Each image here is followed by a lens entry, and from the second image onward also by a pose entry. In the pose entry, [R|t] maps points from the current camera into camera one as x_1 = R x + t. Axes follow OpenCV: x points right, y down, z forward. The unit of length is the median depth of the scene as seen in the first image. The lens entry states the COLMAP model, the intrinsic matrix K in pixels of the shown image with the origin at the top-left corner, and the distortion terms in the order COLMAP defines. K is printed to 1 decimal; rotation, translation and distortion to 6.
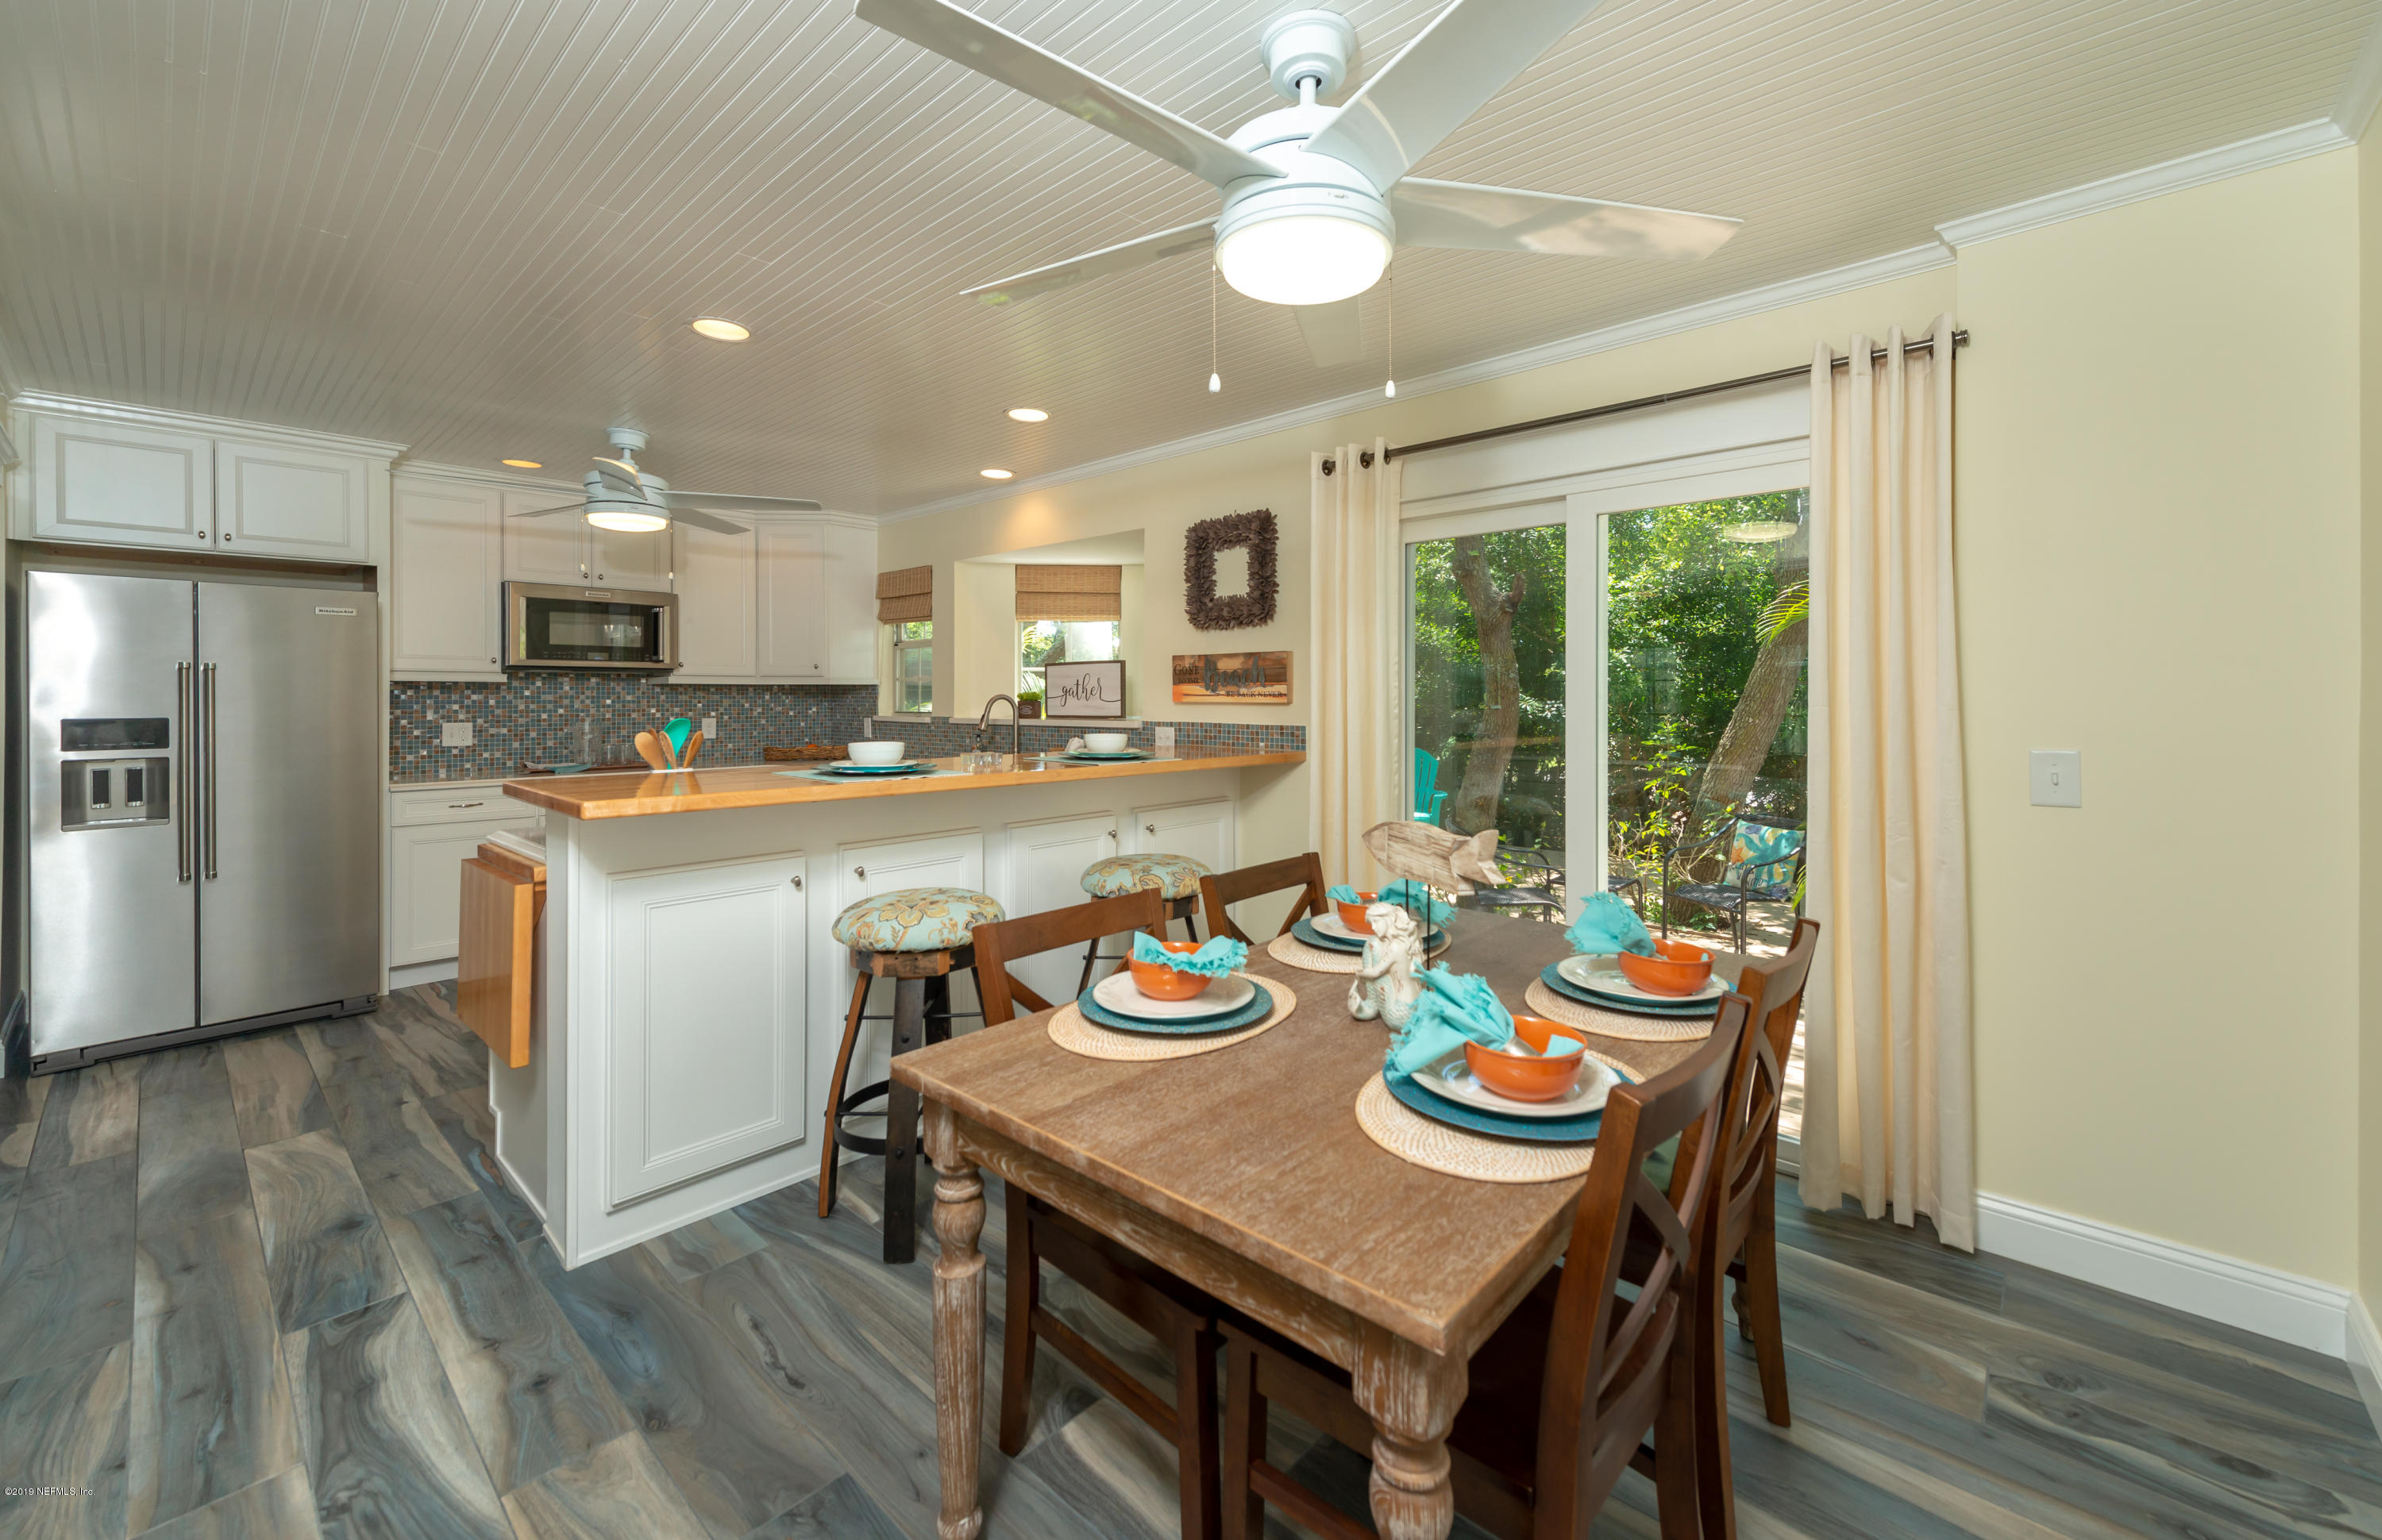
lens RADIAL K [[1000.2, 0, 1211.5], [0, 1000.2, 703.1], [0, 0, 1]] dist [-0.005820, -0.000449]
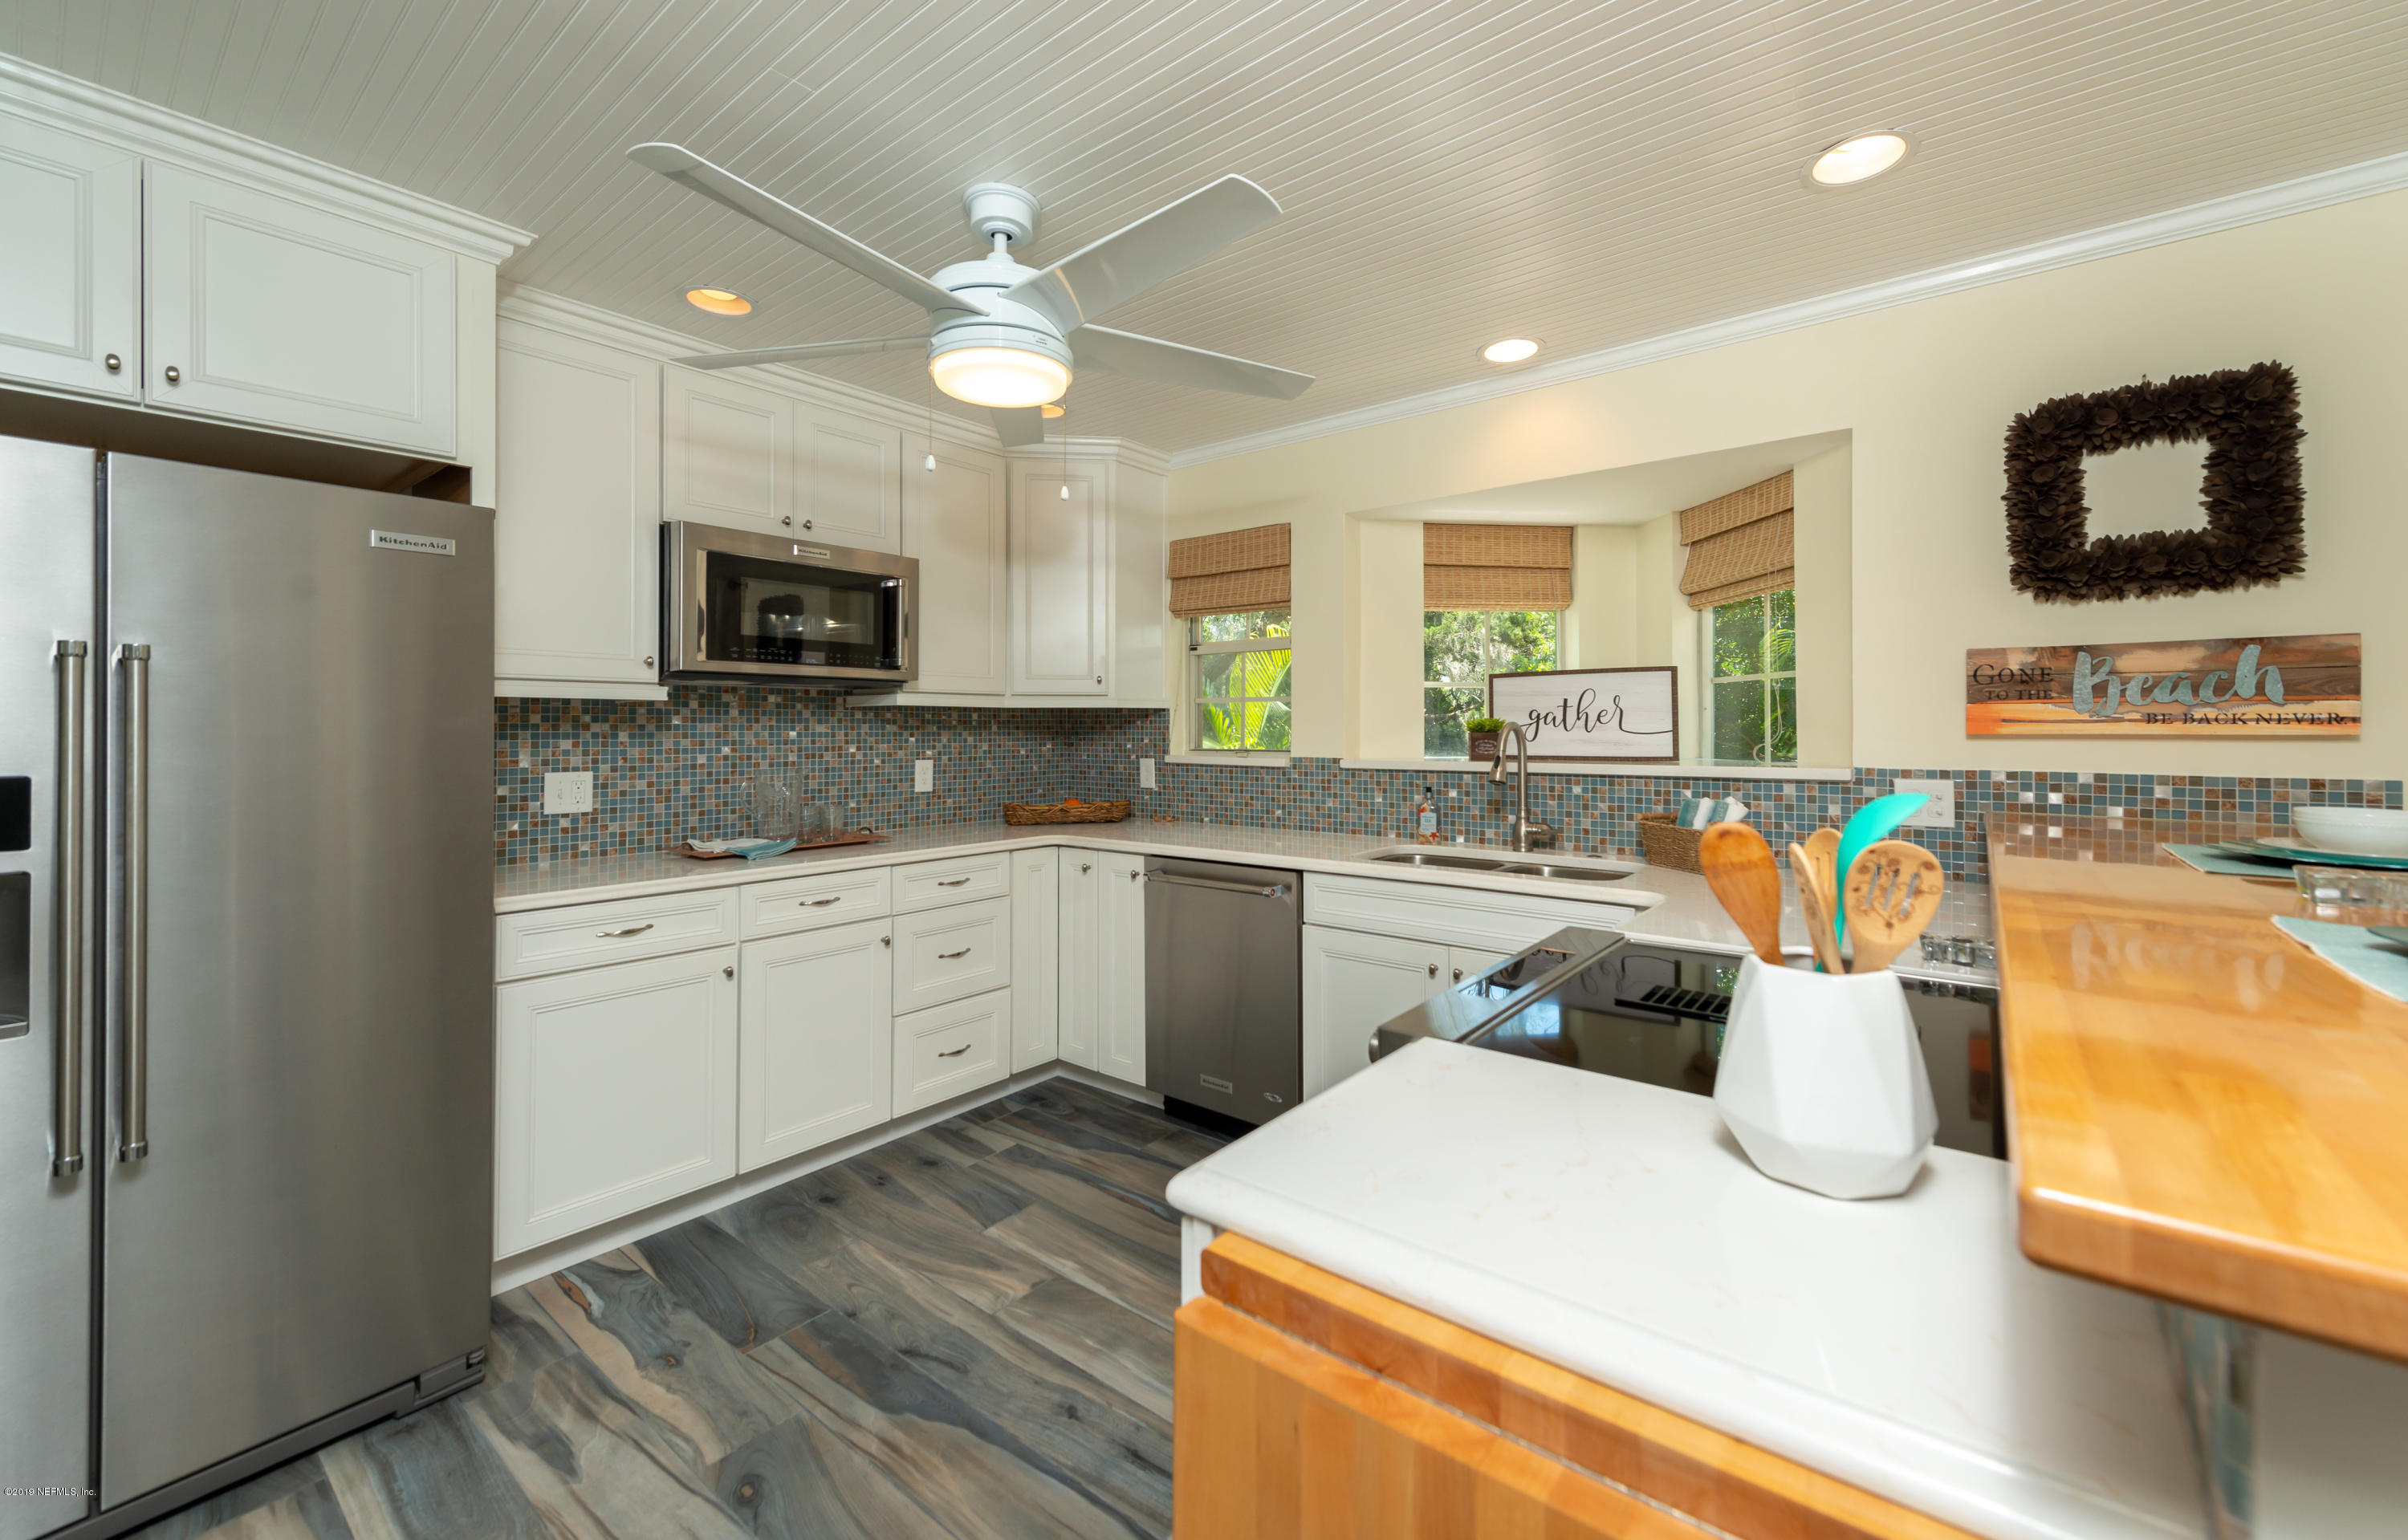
lens RADIAL K [[1034.1, 0, 1219.0], [0, 1034.1, 720.9], [0, 0, 1]] dist [0.004309, -0.000732]
pose [[0.998780, -0.000882, 0.049370, -0.428863], [0.001604, 0.999892, -0.014597, -0.000336], [-0.049352, 0.014658, 0.998674, 0.403978]]
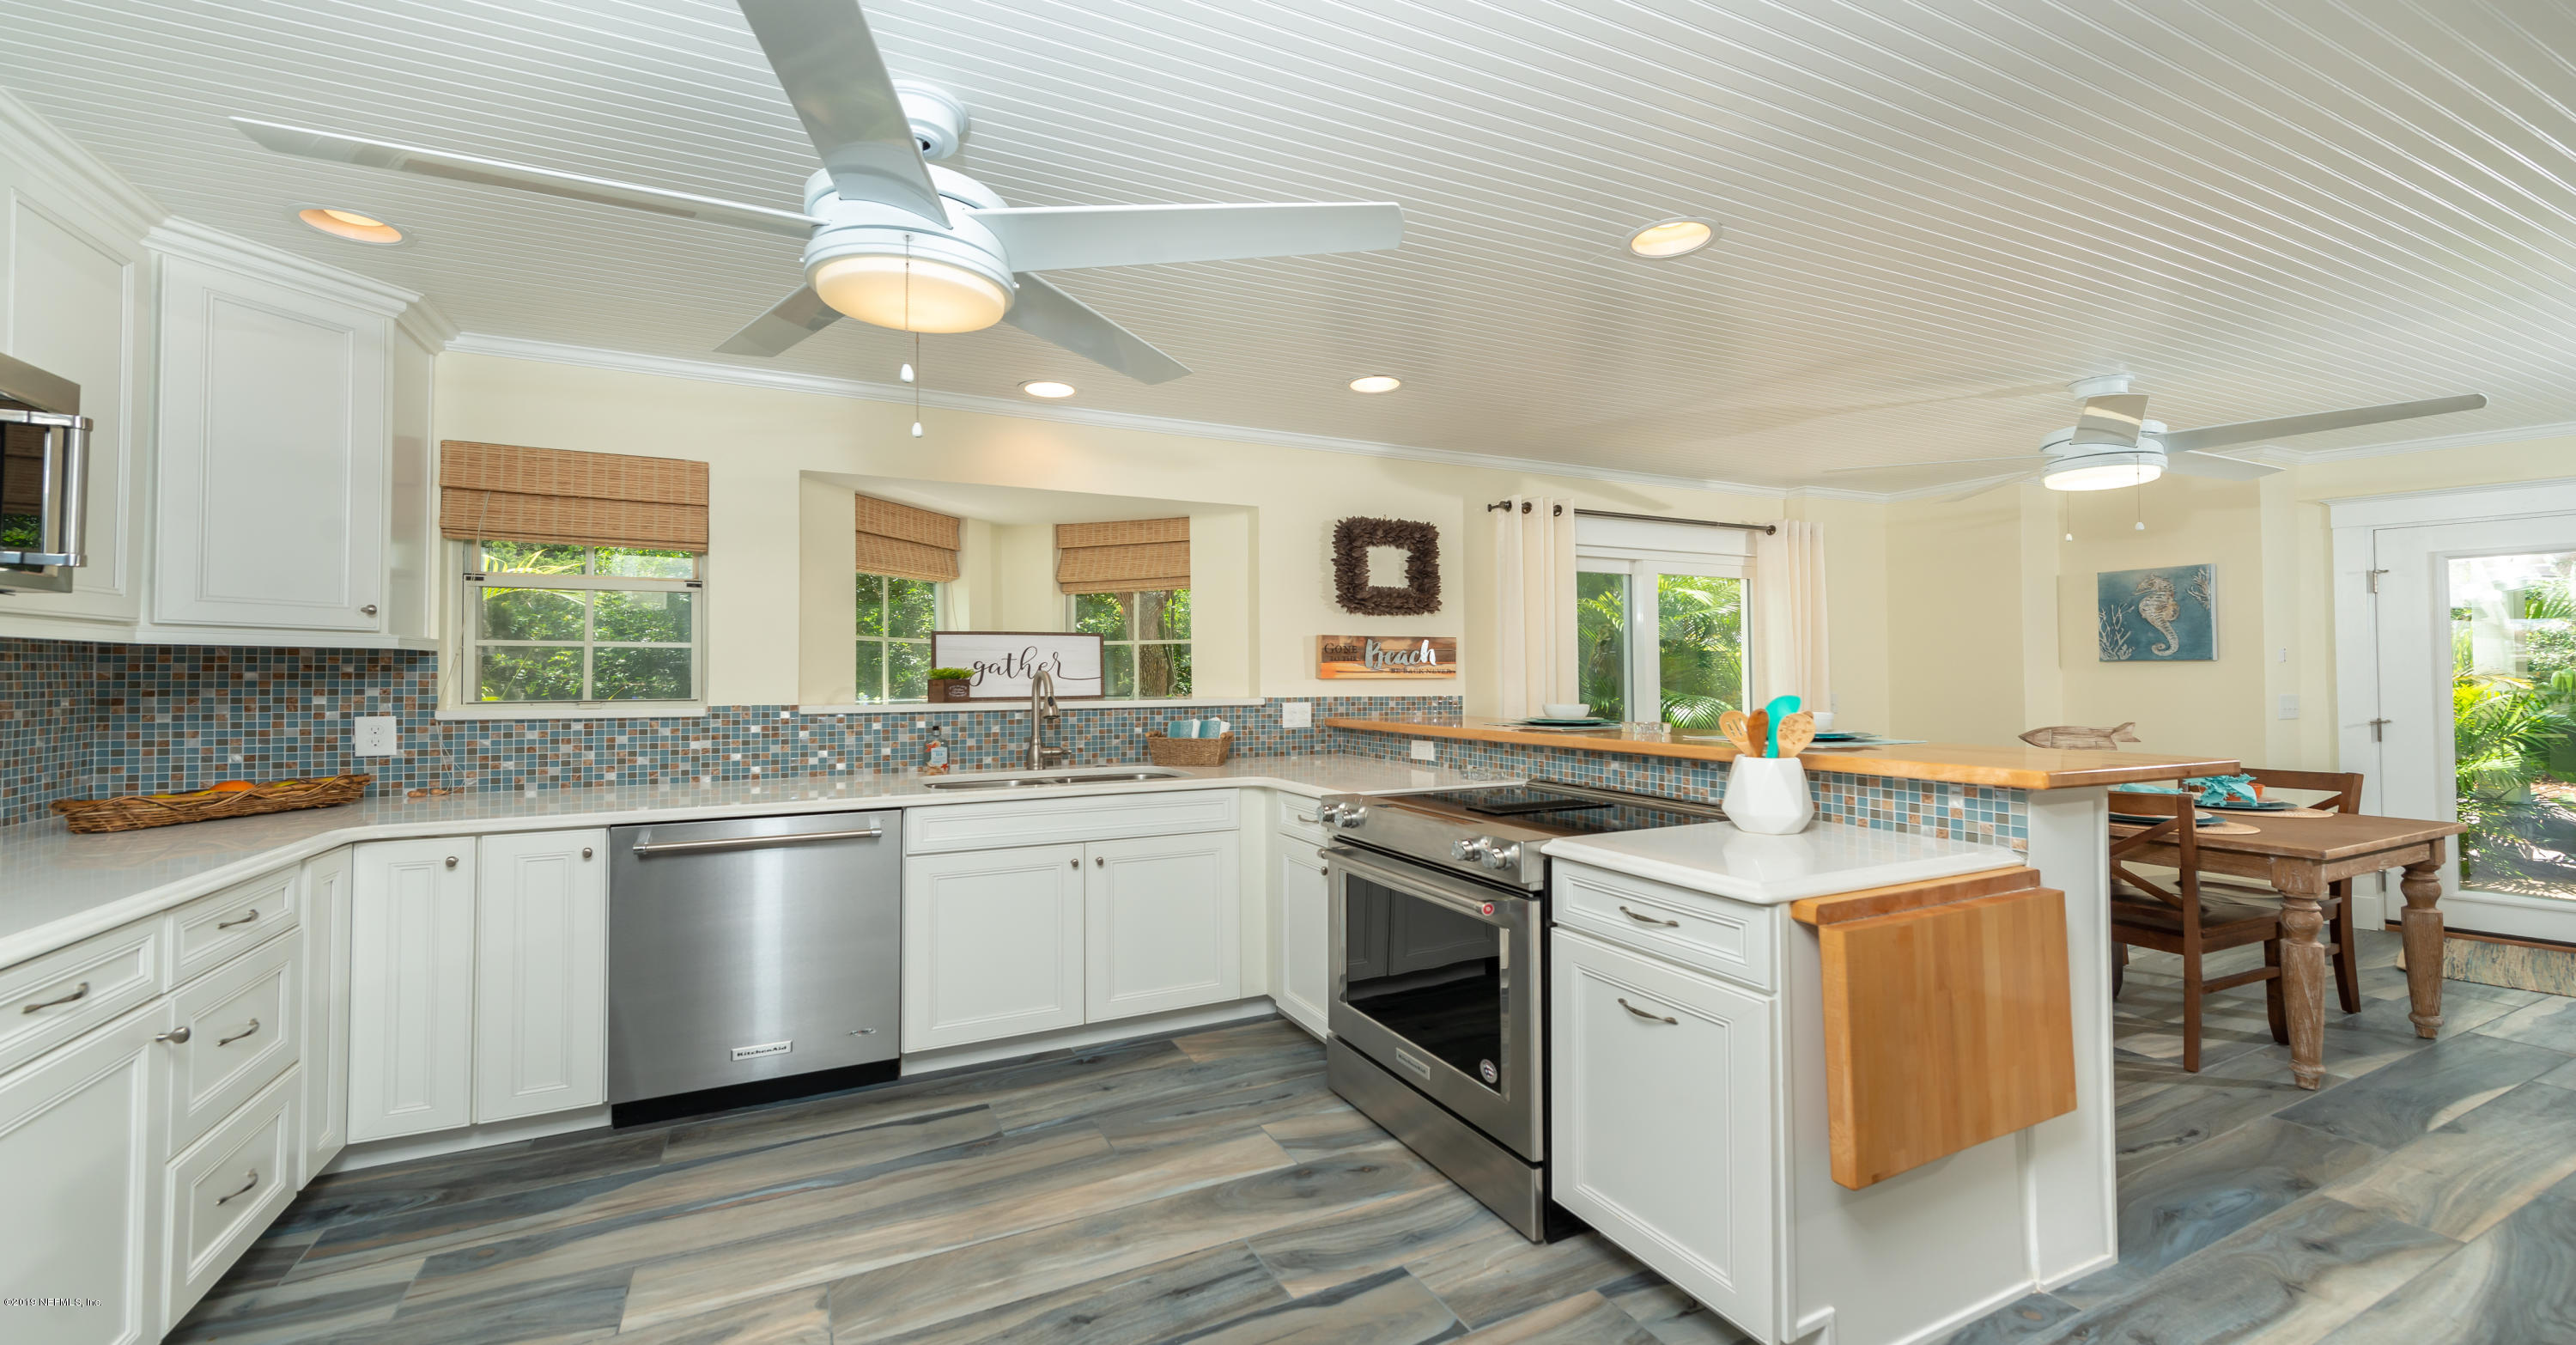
lens RADIAL K [[791.3, 0, 1281.7], [0, 791.3, 657.2], [0, 0, 1]] dist [-0.001166, -0.000246]
pose [[0.443941, 0.020760, 0.895815, -0.743244], [0.008924, 0.999580, -0.027586, -0.000230], [-0.896012, 0.020241, 0.443569, 0.599664]]
